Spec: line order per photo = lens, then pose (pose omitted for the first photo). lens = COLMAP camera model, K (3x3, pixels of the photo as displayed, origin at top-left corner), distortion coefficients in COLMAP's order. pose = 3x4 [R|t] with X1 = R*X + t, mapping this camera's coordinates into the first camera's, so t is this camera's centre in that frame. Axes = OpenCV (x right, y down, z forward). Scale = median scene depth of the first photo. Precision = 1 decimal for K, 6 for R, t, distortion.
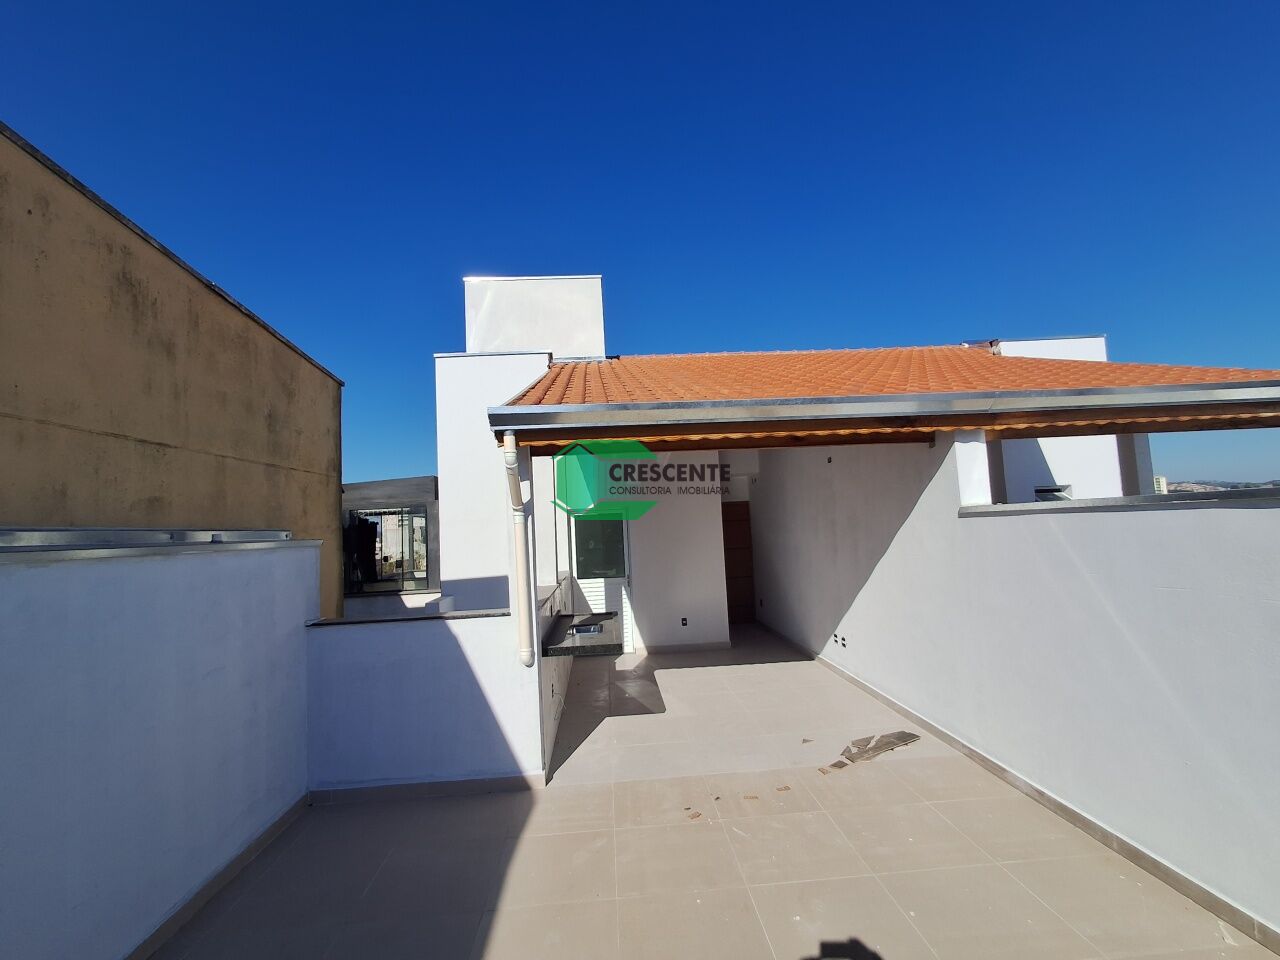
lens RADIAL K [[590.3, 0, 639.6], [0, 590.3, 482.0], [0, 0, 1]] dist [-0.001863, 0.000467]
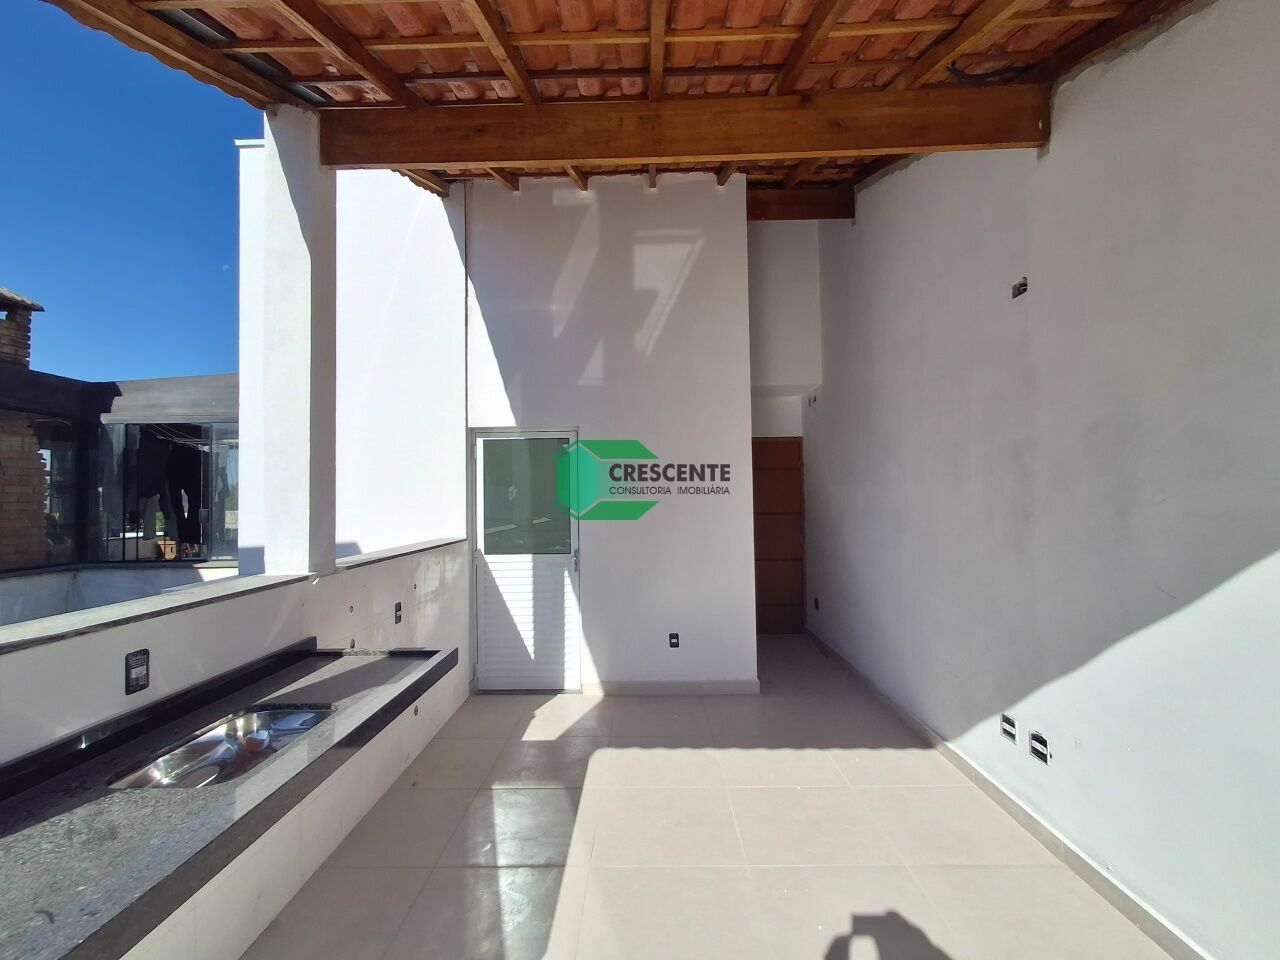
lens RADIAL K [[590.3, 0, 639.2], [0, 590.3, 478.1], [0, 0, 1]] dist [-0.001863, 0.000467]
pose [[0.996446, 0.031878, -0.077967, 0.081601], [-0.028338, 0.998535, 0.046092, 0.063772], [0.079322, -0.043719, 0.995890, 0.463810]]
